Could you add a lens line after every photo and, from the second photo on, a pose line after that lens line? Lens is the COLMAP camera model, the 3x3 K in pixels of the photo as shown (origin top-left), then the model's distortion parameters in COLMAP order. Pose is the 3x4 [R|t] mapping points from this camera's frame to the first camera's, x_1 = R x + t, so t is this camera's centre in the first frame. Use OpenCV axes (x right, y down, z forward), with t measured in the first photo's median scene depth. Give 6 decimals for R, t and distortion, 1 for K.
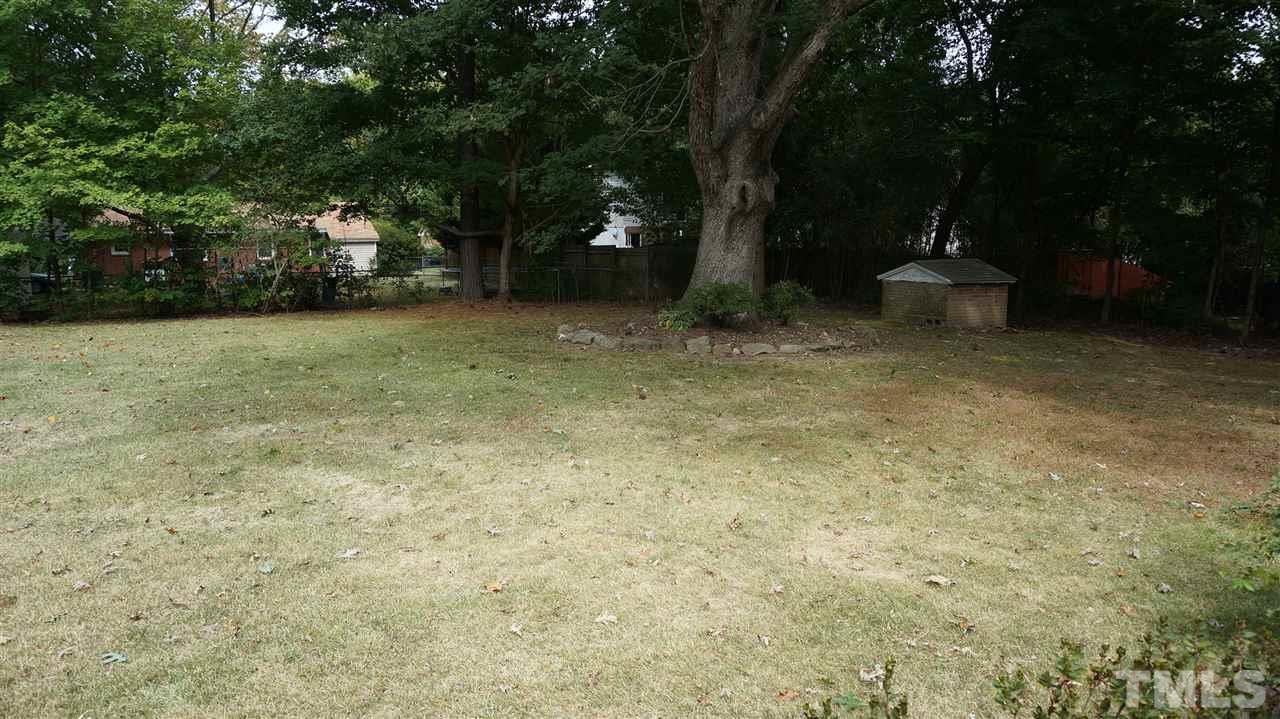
lens RADIAL K [[944.1, 0, 649.6], [0, 944.1, 356.3], [0, 0, 1]] dist [0.022700, 0.030476]
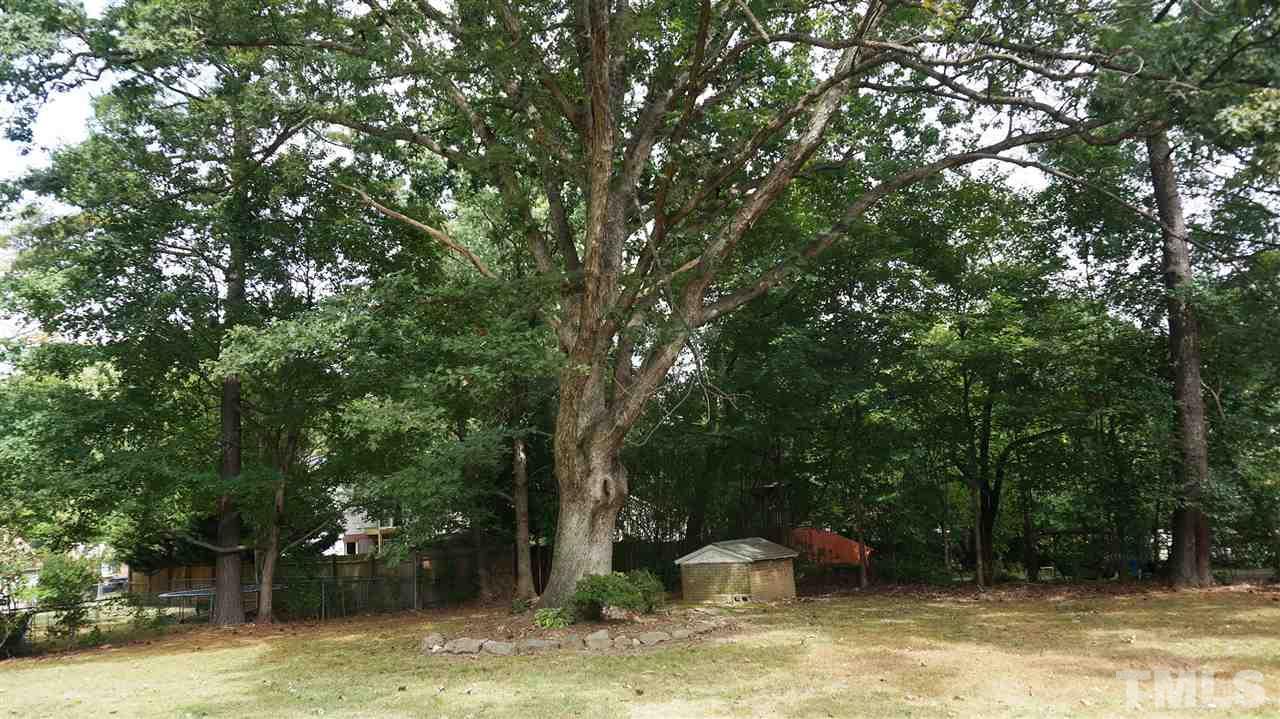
lens RADIAL K [[888.0, 0, 640.7], [0, 888.0, 360.9], [0, 0, 1]] dist [-0.008823, 0.002120]
pose [[0.910062, 0.018375, 0.414064, -0.275322], [0.114244, 0.949196, -0.293216, -0.010904], [-0.398415, 0.314149, 0.861728, 0.084872]]
